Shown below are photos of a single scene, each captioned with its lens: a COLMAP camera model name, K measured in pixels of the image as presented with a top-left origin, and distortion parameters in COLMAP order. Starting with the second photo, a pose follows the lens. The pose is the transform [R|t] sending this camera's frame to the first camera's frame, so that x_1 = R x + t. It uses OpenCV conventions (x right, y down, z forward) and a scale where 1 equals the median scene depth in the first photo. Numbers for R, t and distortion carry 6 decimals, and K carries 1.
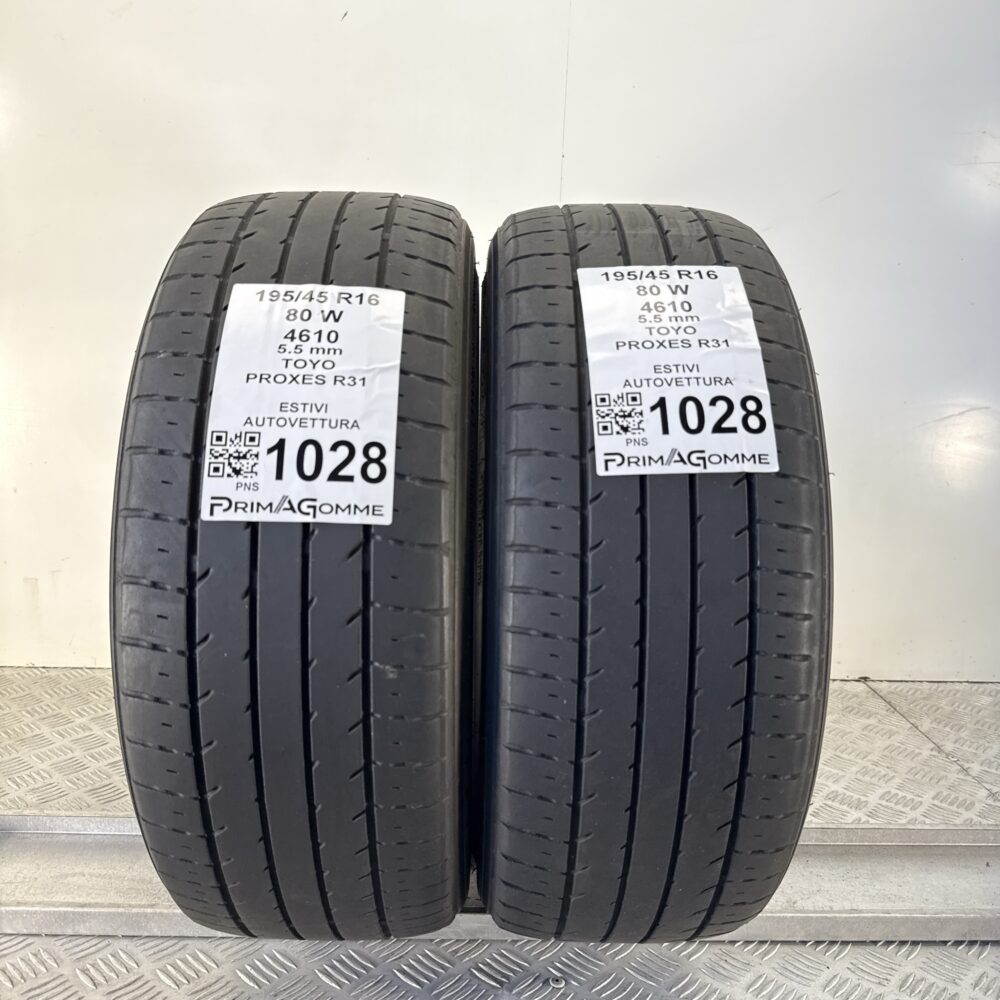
lens RADIAL K [[911.4, 0, 513.5], [0, 911.4, 502.1], [0, 0, 1]] dist [0.170800, -0.406745]
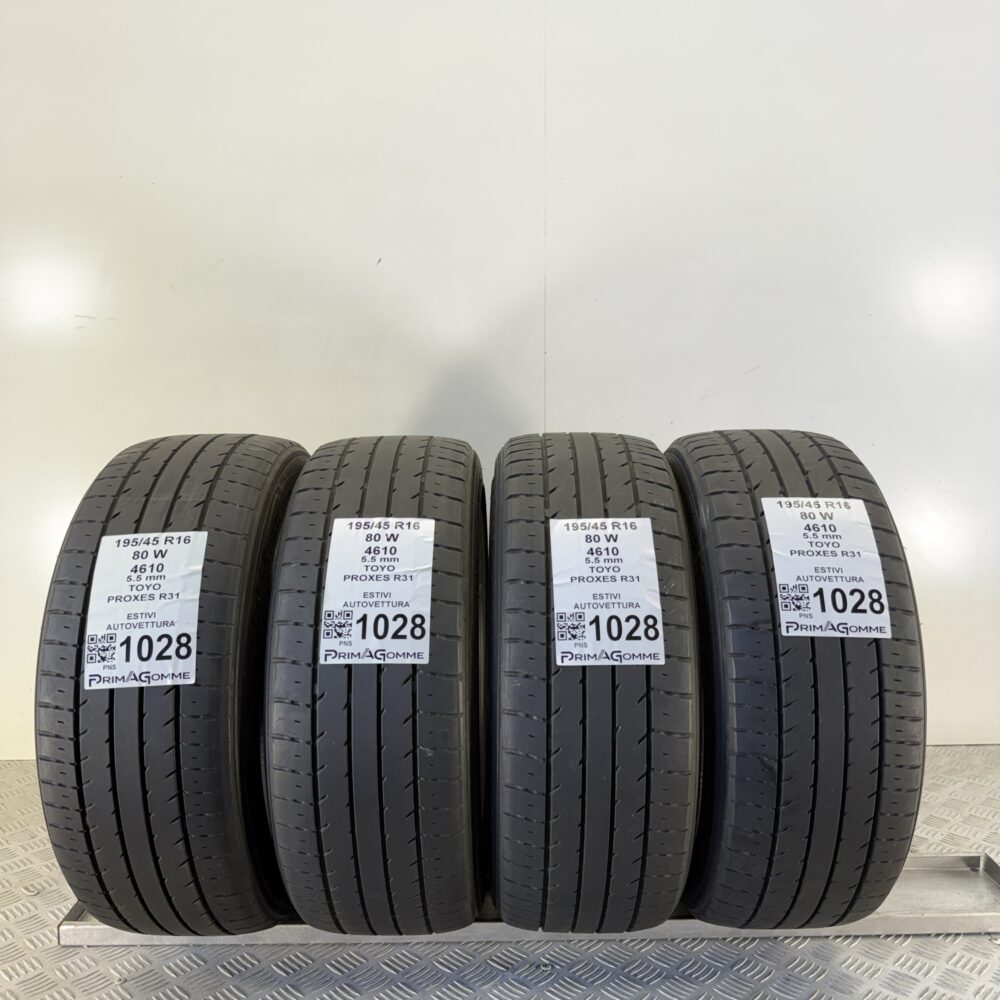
lens RADIAL K [[911.4, 0, 513.5], [0, 911.4, 502.1], [0, 0, 1]] dist [0.170800, -0.406745]
pose [[0.999188, -0.025350, -0.031312, 0.084759], [0.022853, 0.996716, -0.077682, -0.136203], [0.033179, 0.076903, 0.996486, -0.710221]]
